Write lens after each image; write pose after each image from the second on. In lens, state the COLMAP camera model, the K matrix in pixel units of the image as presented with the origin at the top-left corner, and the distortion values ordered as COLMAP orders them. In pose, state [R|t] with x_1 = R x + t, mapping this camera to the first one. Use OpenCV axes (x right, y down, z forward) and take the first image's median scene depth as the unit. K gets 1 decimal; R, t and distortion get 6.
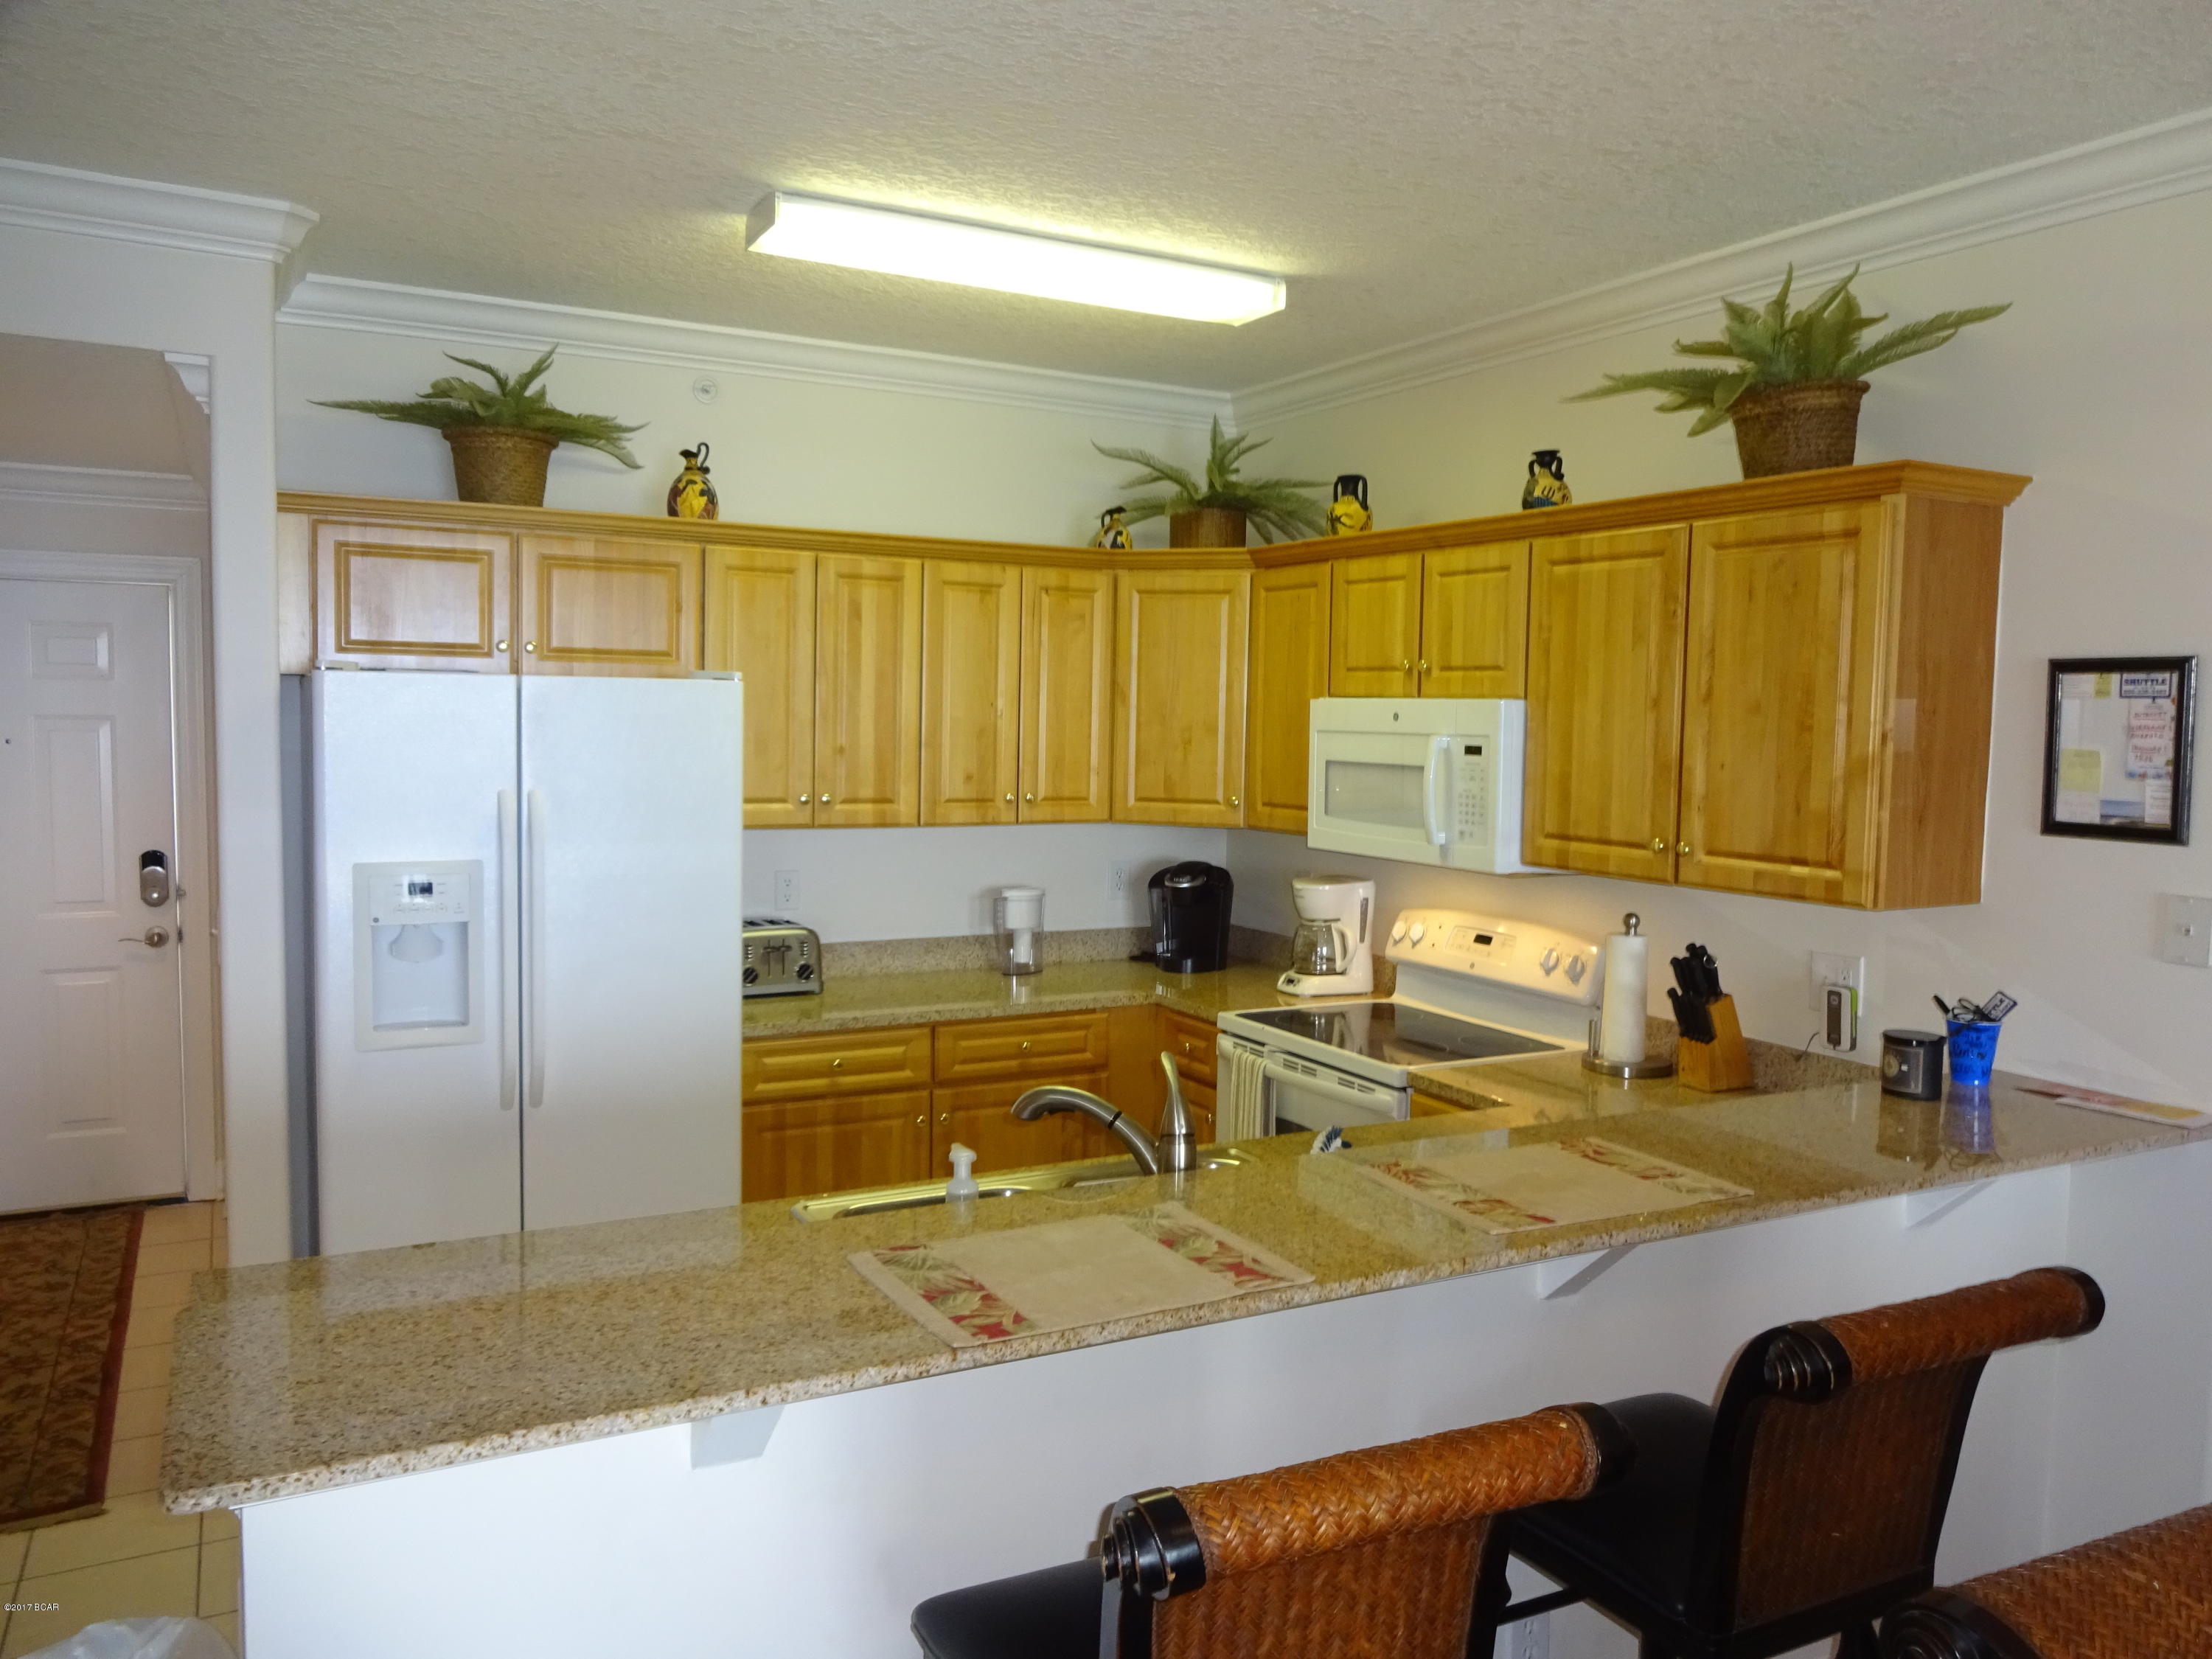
lens RADIAL K [[1631.3, 0, 1103.5], [0, 1631.3, 816.2], [0, 0, 1]] dist [-0.009471, -0.006340]
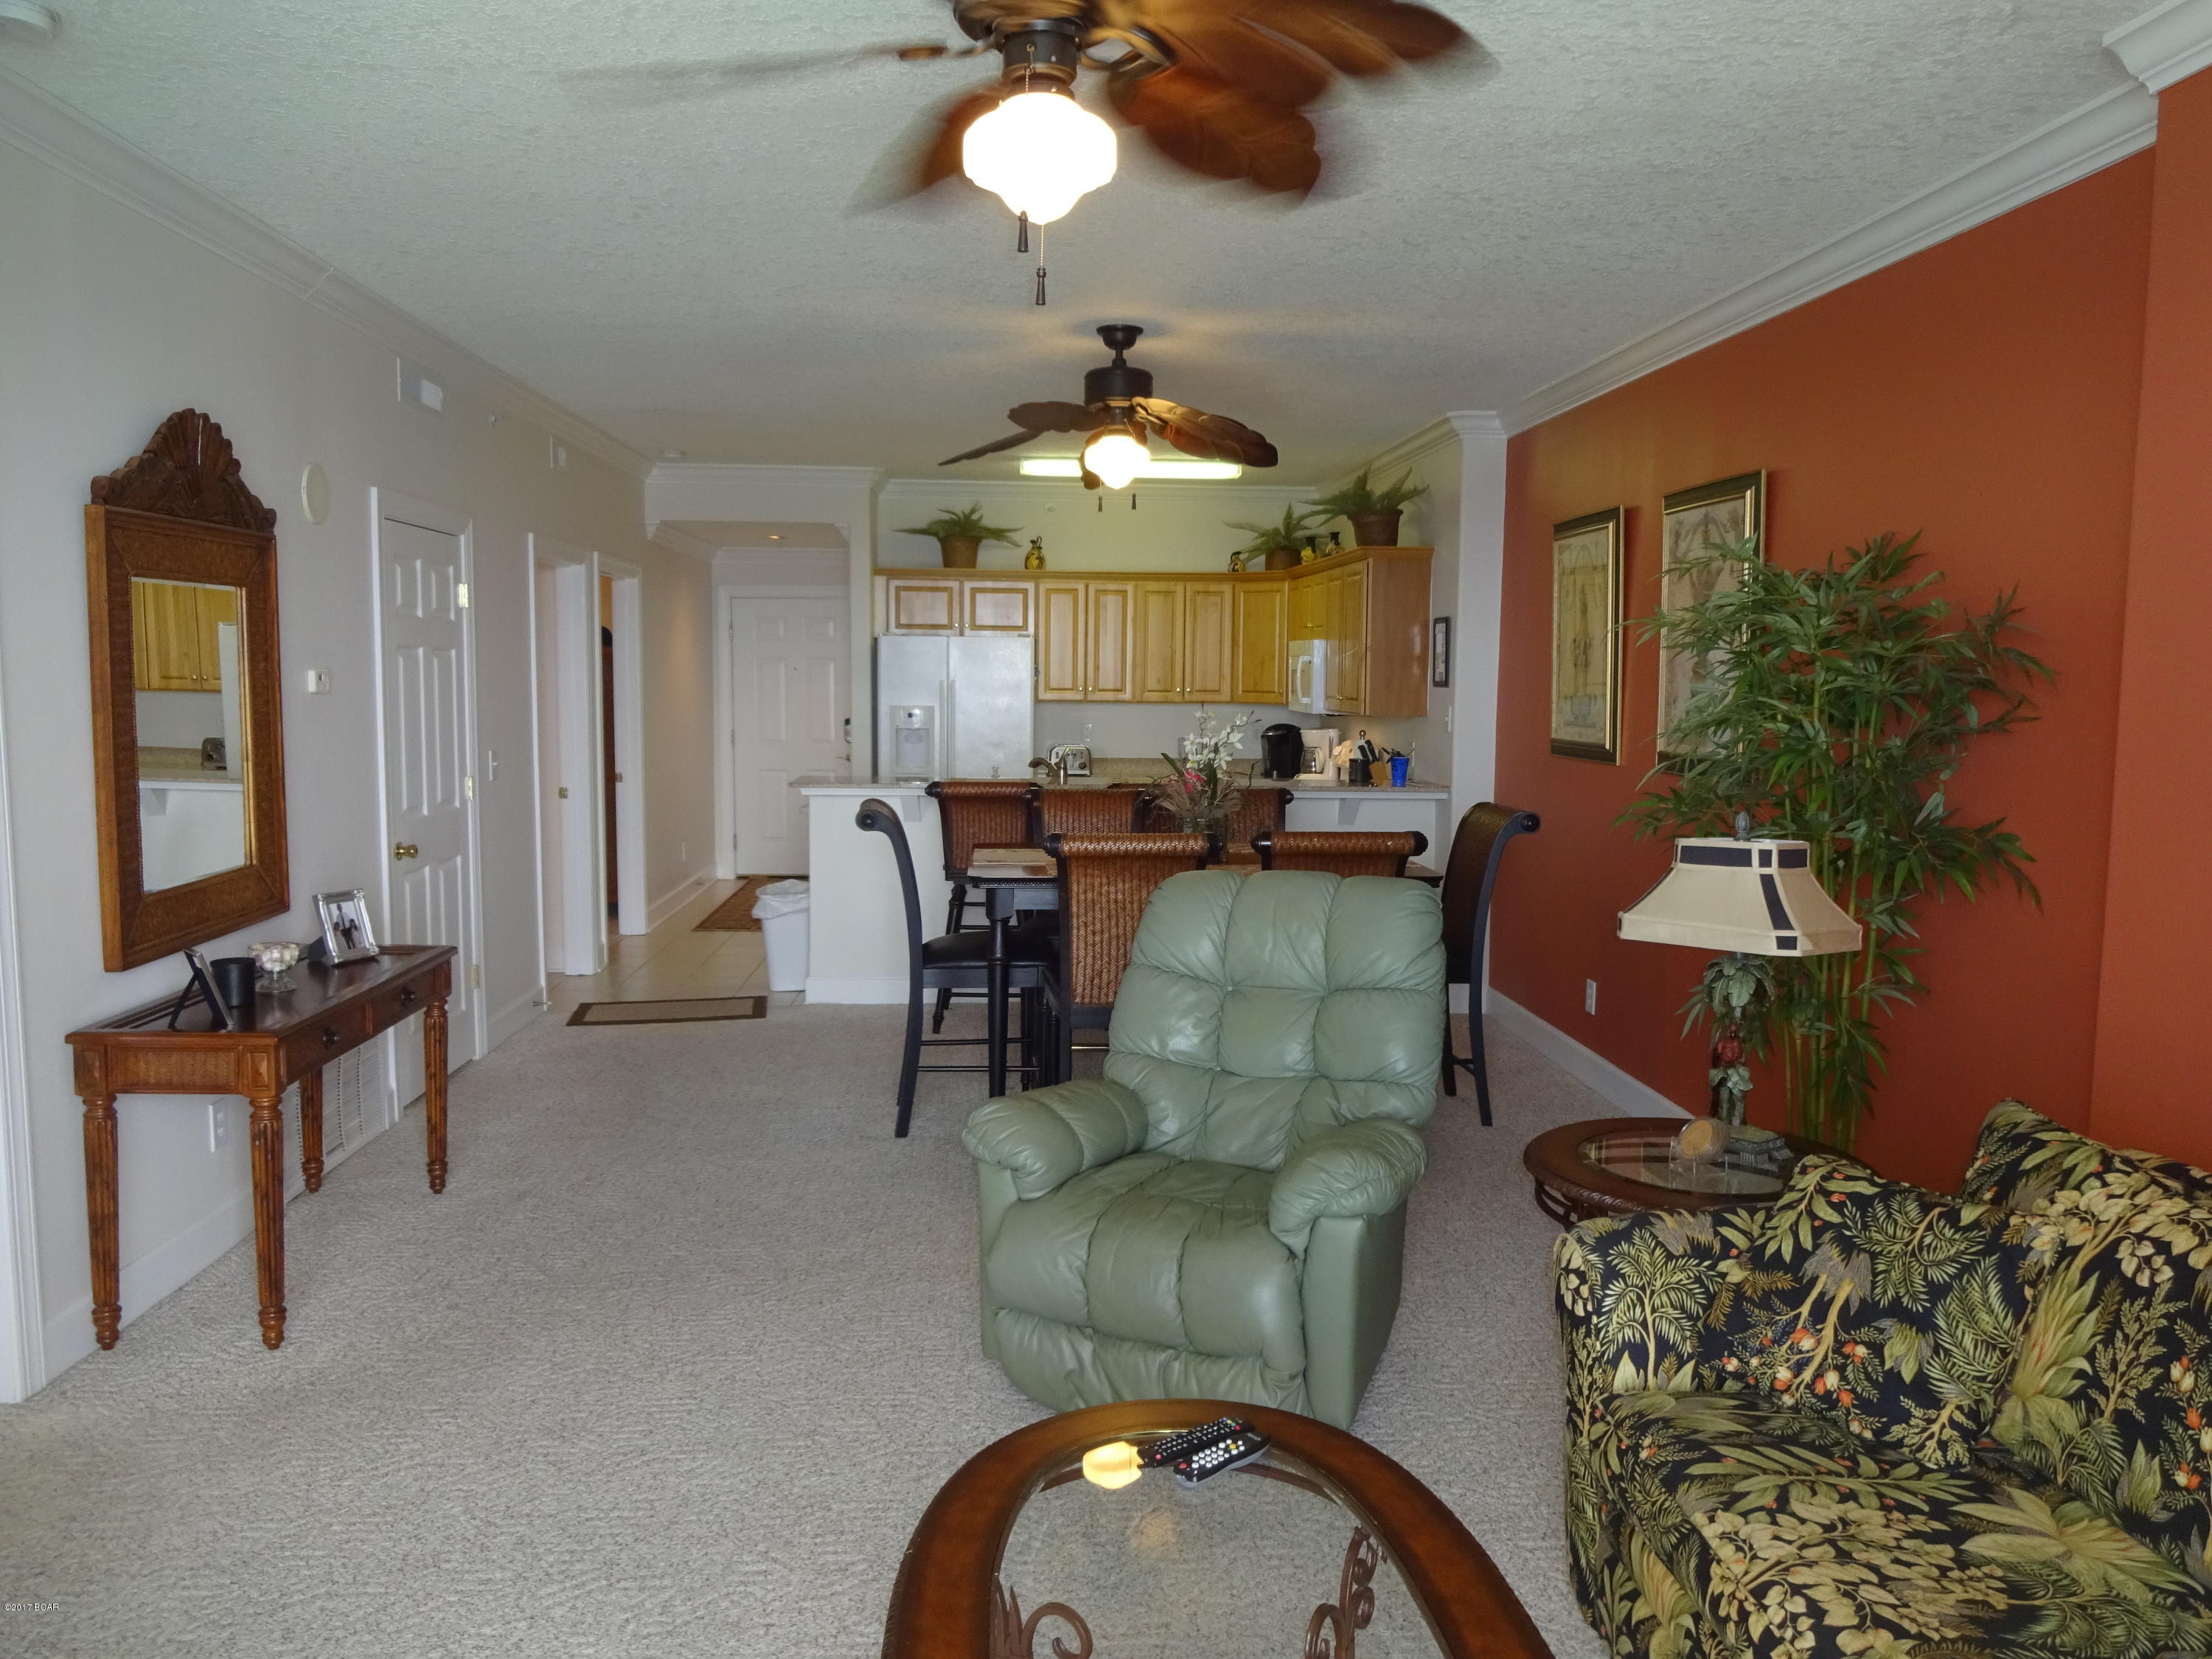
lens RADIAL K [[1631.3, 0, 1092.8], [0, 1631.3, 813.9], [0, 0, 1]] dist [-0.009471, -0.006340]
pose [[0.905855, 0.029394, -0.422567, 0.887175], [-0.022101, 0.999510, 0.022149, 0.125347], [0.423011, -0.010725, 0.906061, -1.178378]]
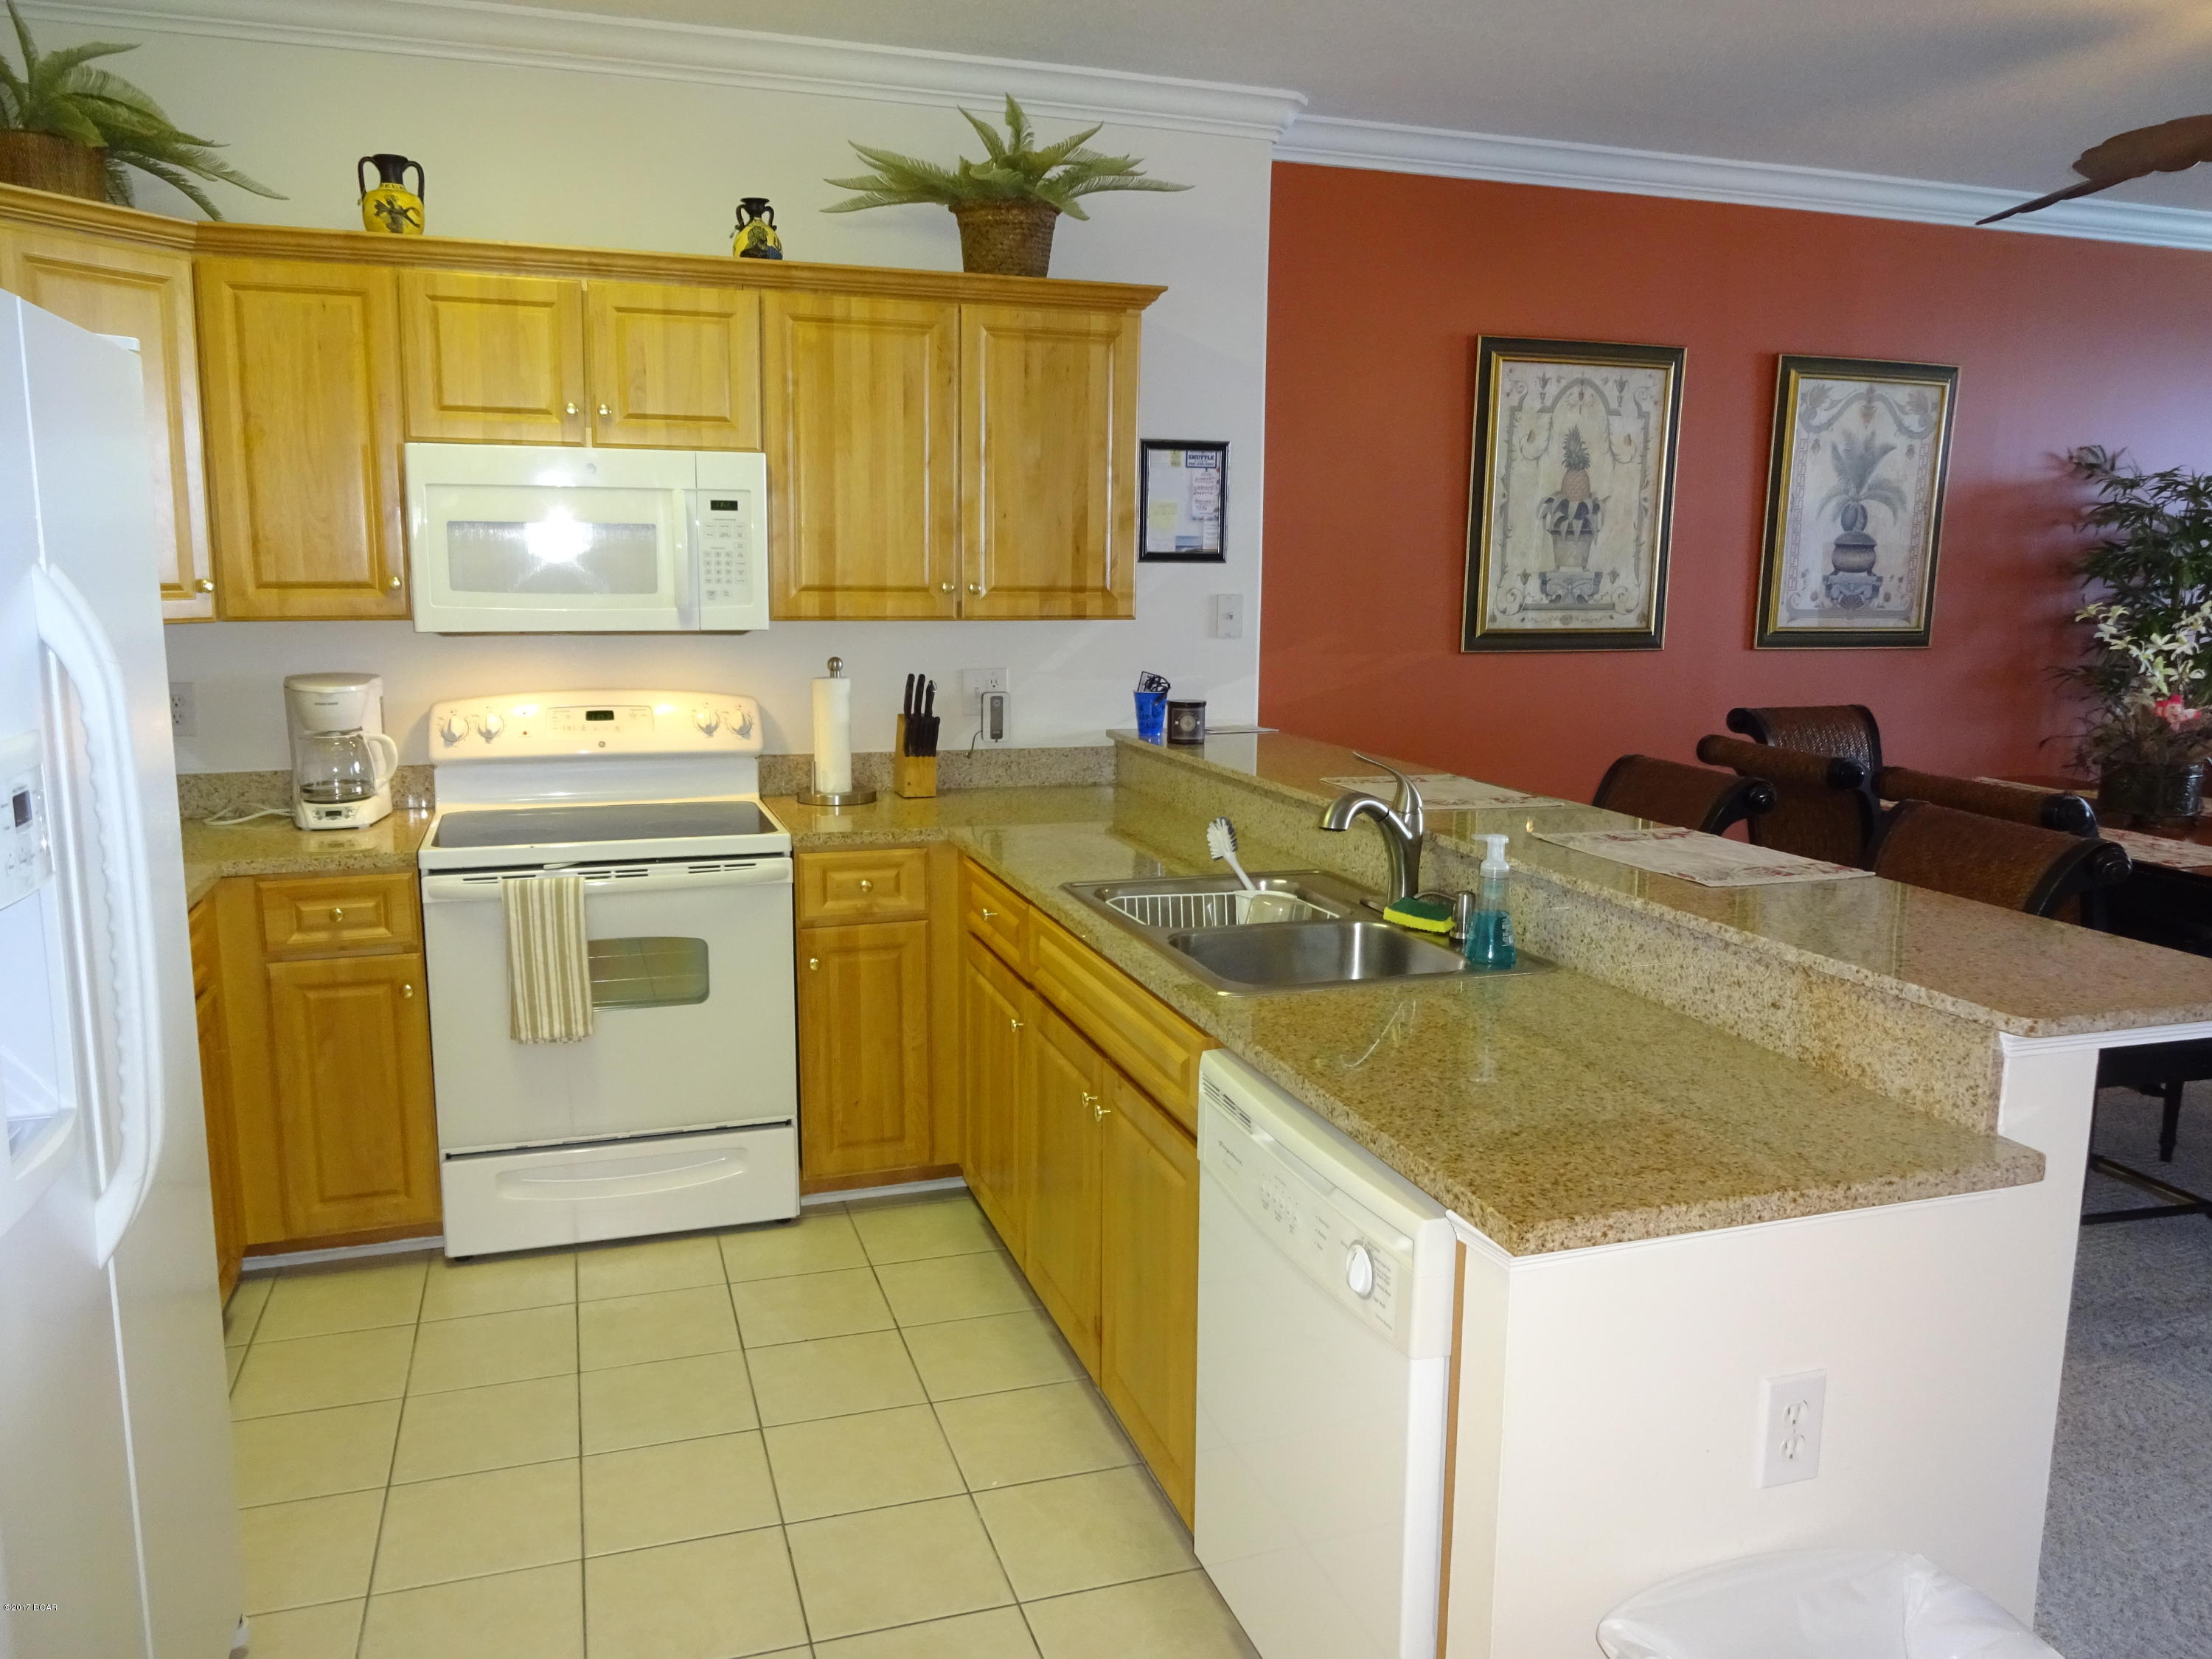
lens RADIAL K [[1631.3, 0, 1113.2], [0, 1631.3, 809.5], [0, 0, 1]] dist [-0.009471, -0.006340]
pose [[0.172541, -0.170318, 0.970166, -0.660982], [0.054595, 0.985077, 0.163226, -0.007518], [-0.983488, 0.024803, 0.179264, 0.571264]]
